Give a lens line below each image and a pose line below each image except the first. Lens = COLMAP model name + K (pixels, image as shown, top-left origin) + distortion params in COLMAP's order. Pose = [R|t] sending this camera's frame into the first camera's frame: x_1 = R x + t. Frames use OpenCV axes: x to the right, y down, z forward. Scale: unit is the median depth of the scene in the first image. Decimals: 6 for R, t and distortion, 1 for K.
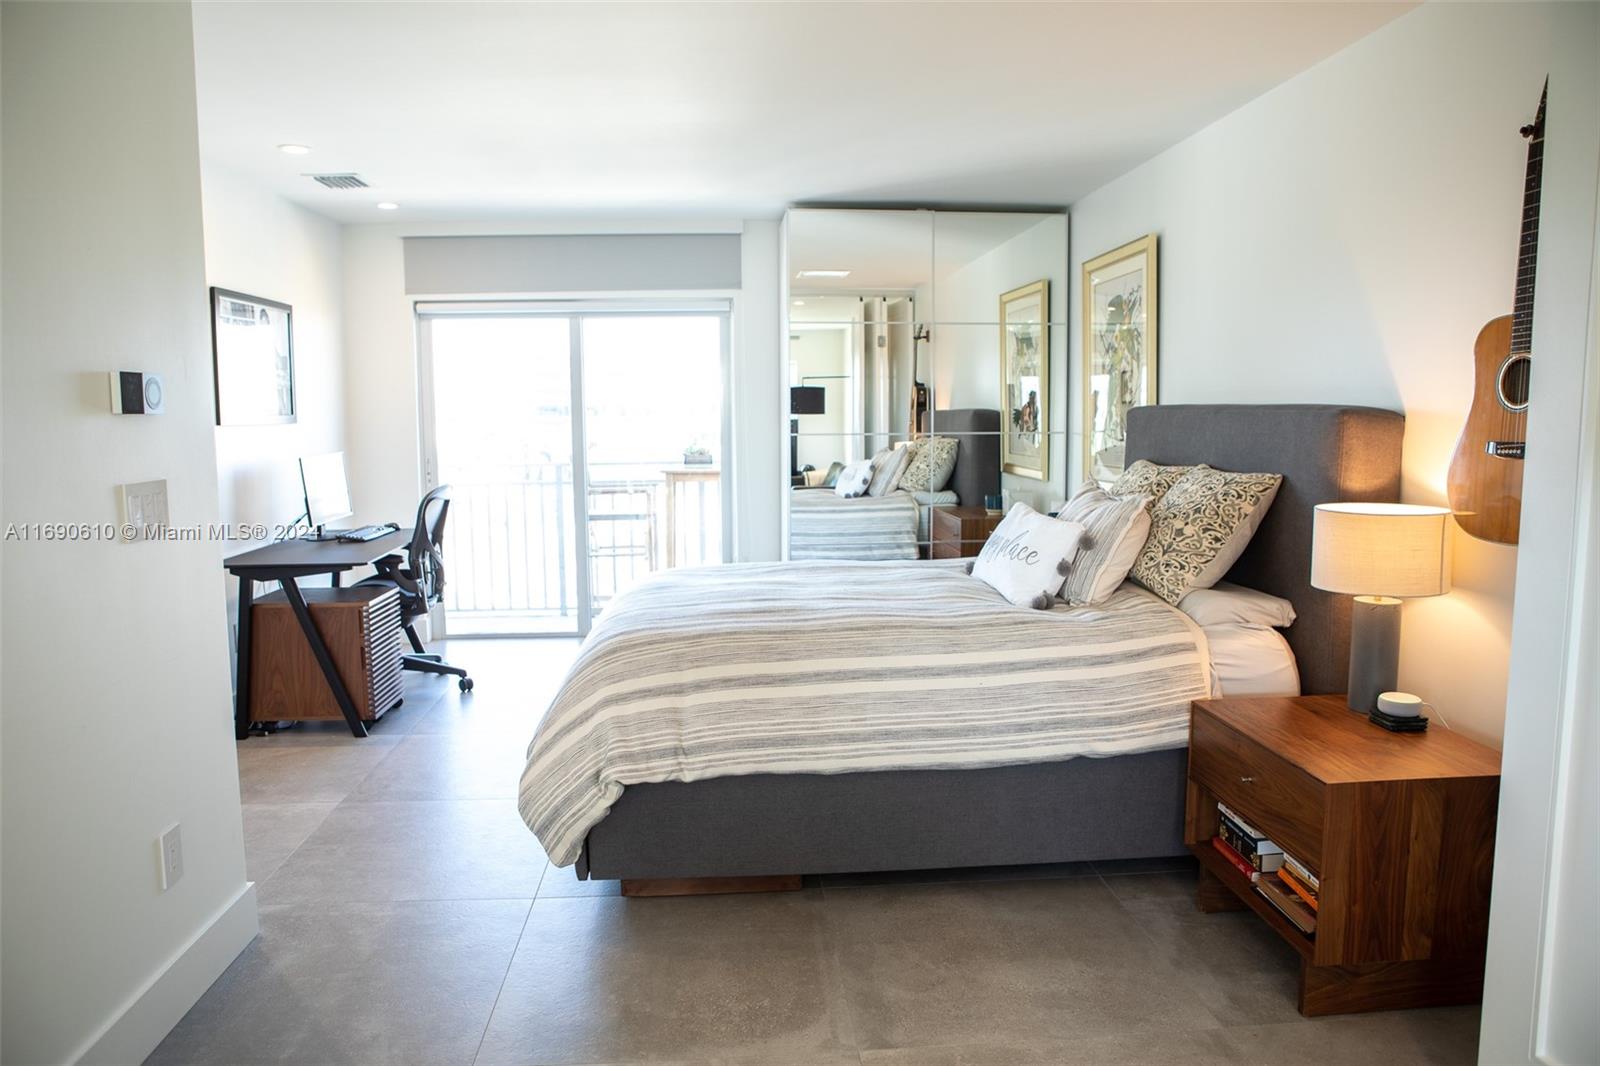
lens RADIAL K [[1101.6, 0, 813.8], [0, 1101.6, 521.4], [0, 0, 1]] dist [-0.092020, 0.065966]
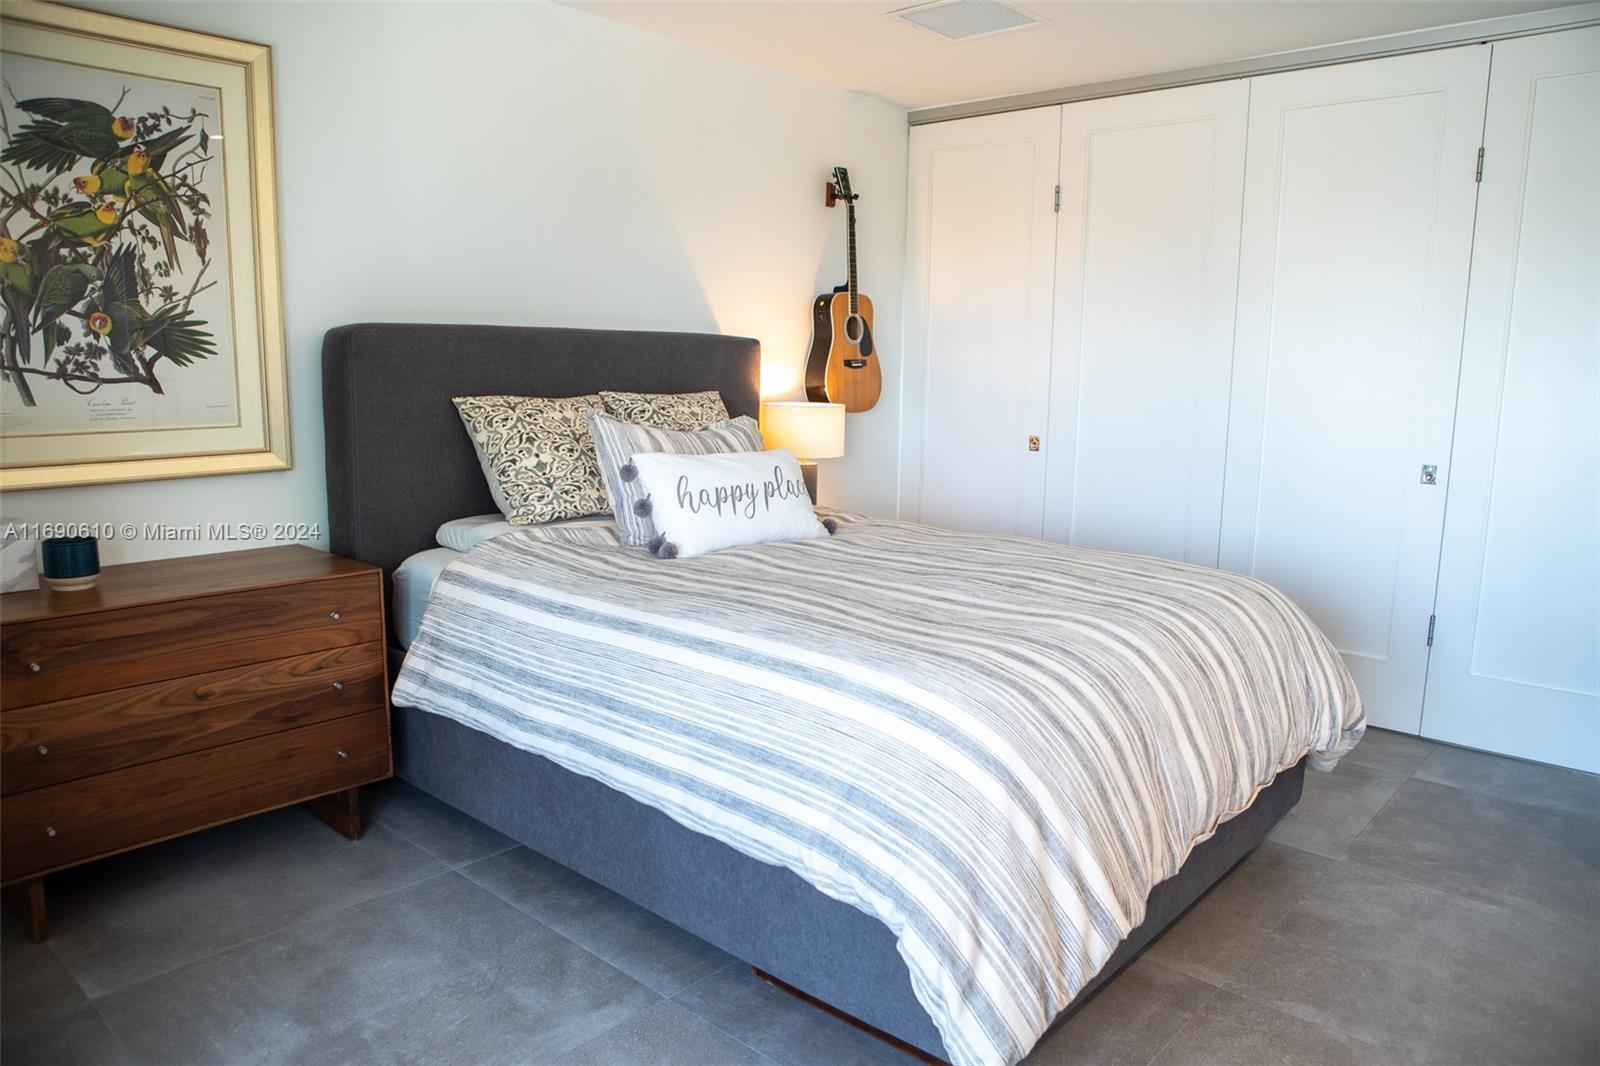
lens RADIAL K [[1101.6, 0, 800.2], [0, 1101.6, 534.3], [0, 0, 1]] dist [-0.092020, 0.065966]
pose [[-0.680981, -0.117309, 0.722844, -0.519360], [0.063977, 0.973781, 0.218304, -0.142871], [-0.729501, 0.194906, -0.655622, 1.684917]]
